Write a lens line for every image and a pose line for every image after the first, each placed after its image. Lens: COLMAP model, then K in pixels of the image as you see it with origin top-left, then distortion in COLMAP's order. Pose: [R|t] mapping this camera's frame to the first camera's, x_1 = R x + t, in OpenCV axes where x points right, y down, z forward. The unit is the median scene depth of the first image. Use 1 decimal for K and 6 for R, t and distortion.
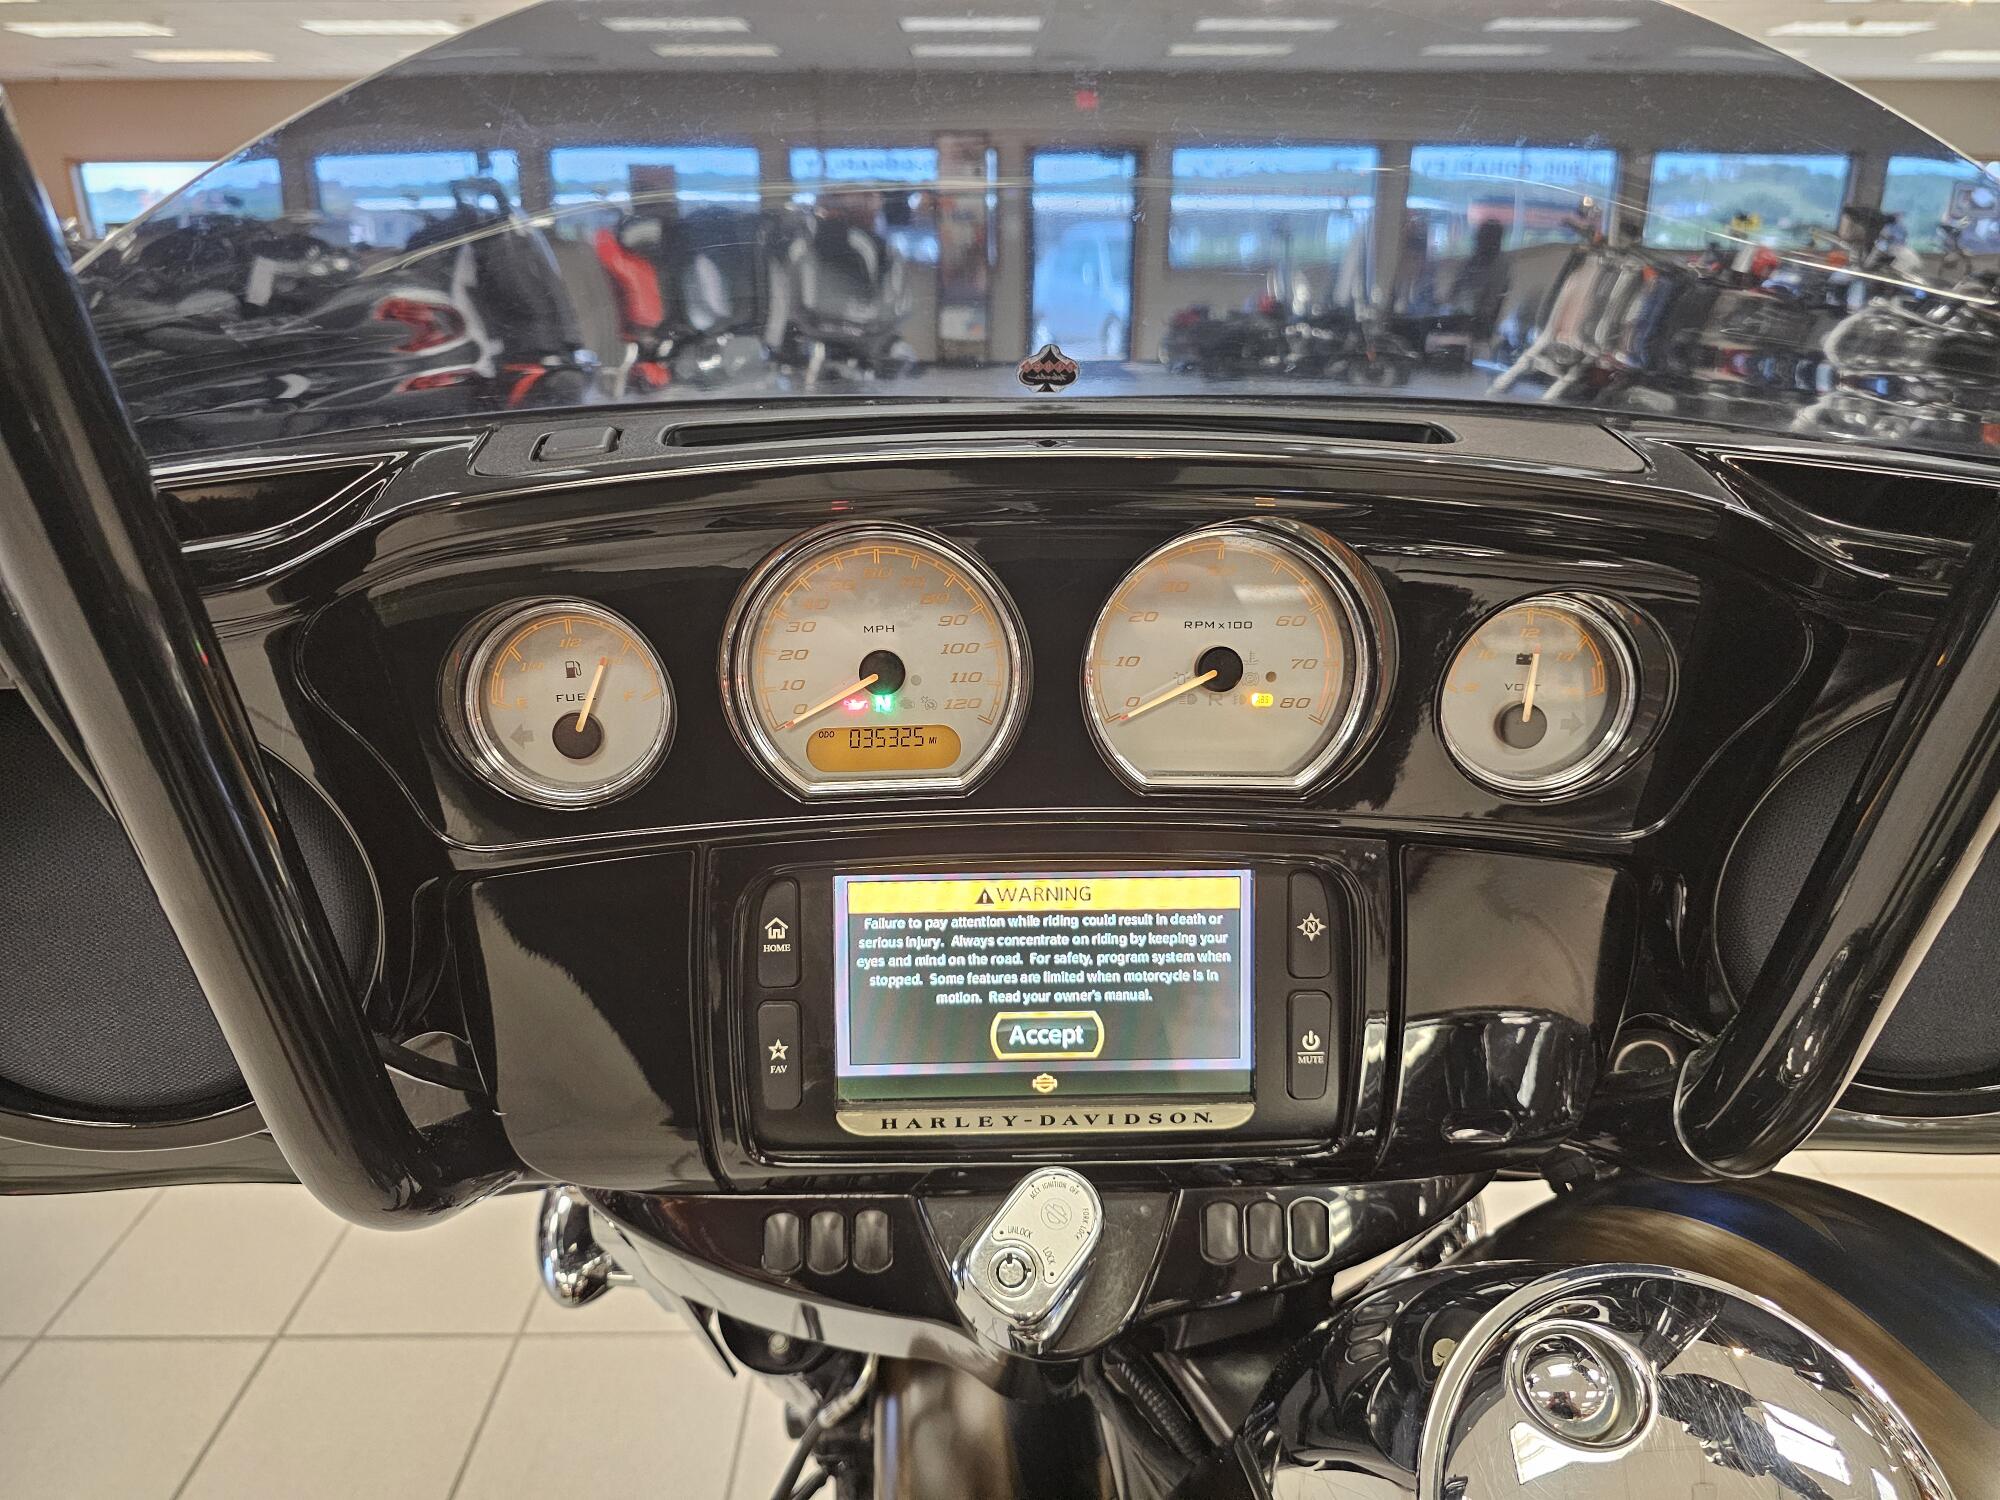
lens RADIAL K [[1359.8, 0, 995.3], [0, 1359.8, 720.0], [0, 0, 1]] dist [0.047770, -0.043520]
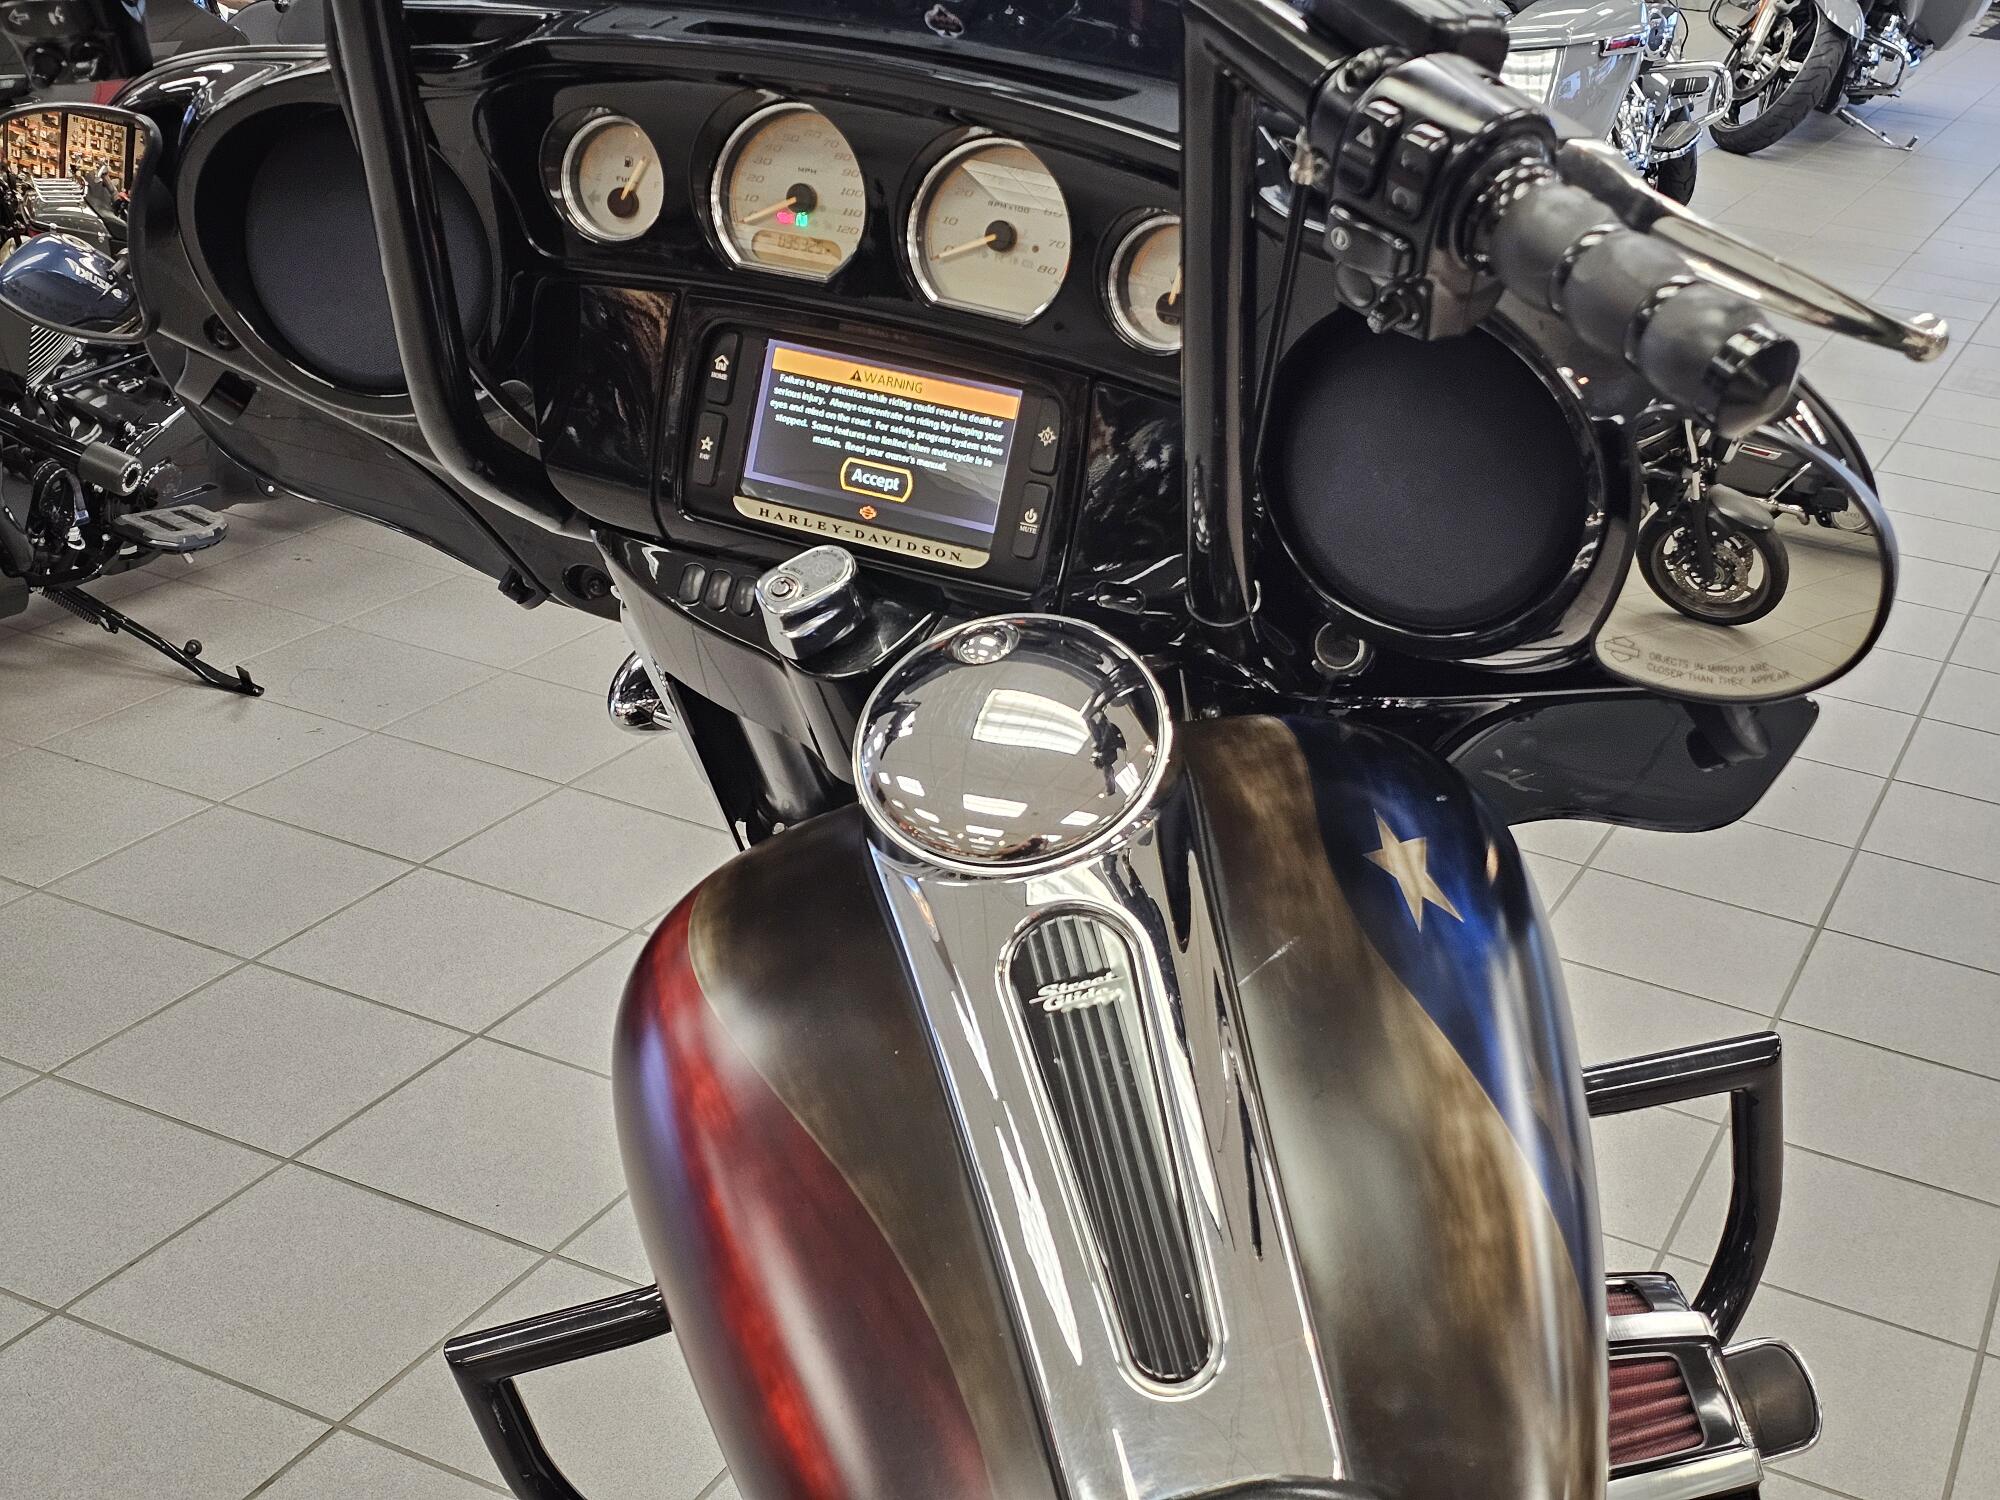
lens RADIAL K [[2705.1, 0, 1026.7], [0, 2705.1, 743.2], [0, 0, 1]] dist [0.061478, -0.097248]
pose [[0.895928, 0.239761, -0.373935, 1.324597], [-0.233642, 0.970321, 0.062362, 0.286843], [0.377789, 0.031495, 0.925356, -1.588195]]
